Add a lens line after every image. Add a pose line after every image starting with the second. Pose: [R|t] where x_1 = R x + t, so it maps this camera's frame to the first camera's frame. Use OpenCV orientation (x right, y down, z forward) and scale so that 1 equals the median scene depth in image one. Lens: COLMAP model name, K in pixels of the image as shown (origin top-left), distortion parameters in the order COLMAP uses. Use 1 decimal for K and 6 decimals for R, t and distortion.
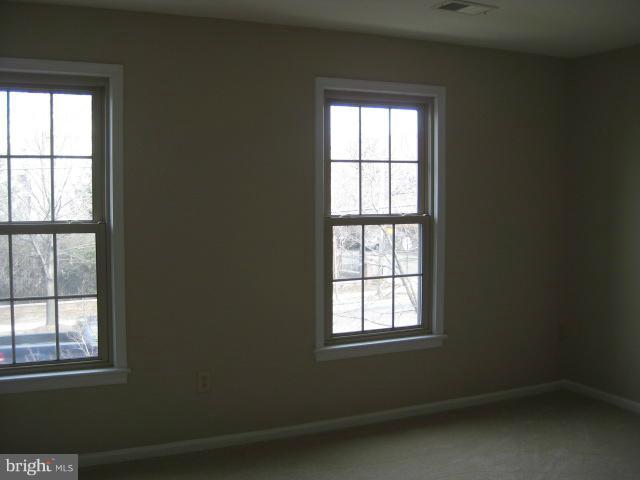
lens RADIAL K [[708.0, 0, 309.0], [0, 708.0, 238.2], [0, 0, 1]] dist [-0.144118, 0.018829]
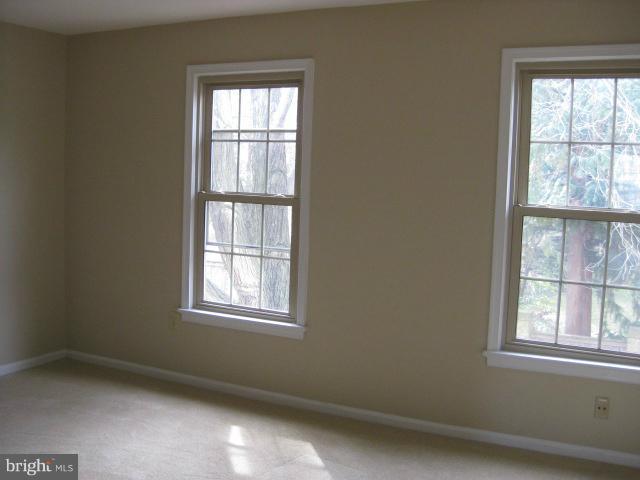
lens RADIAL K [[708.0, 0, 309.0], [0, 708.0, 238.2], [0, 0, 1]] dist [-0.144118, 0.018829]
pose [[0.606359, 0.091779, -0.789877, 0.655226], [-0.078626, 0.995369, 0.055298, -0.021898], [0.791294, 0.028574, 0.610768, 0.306881]]
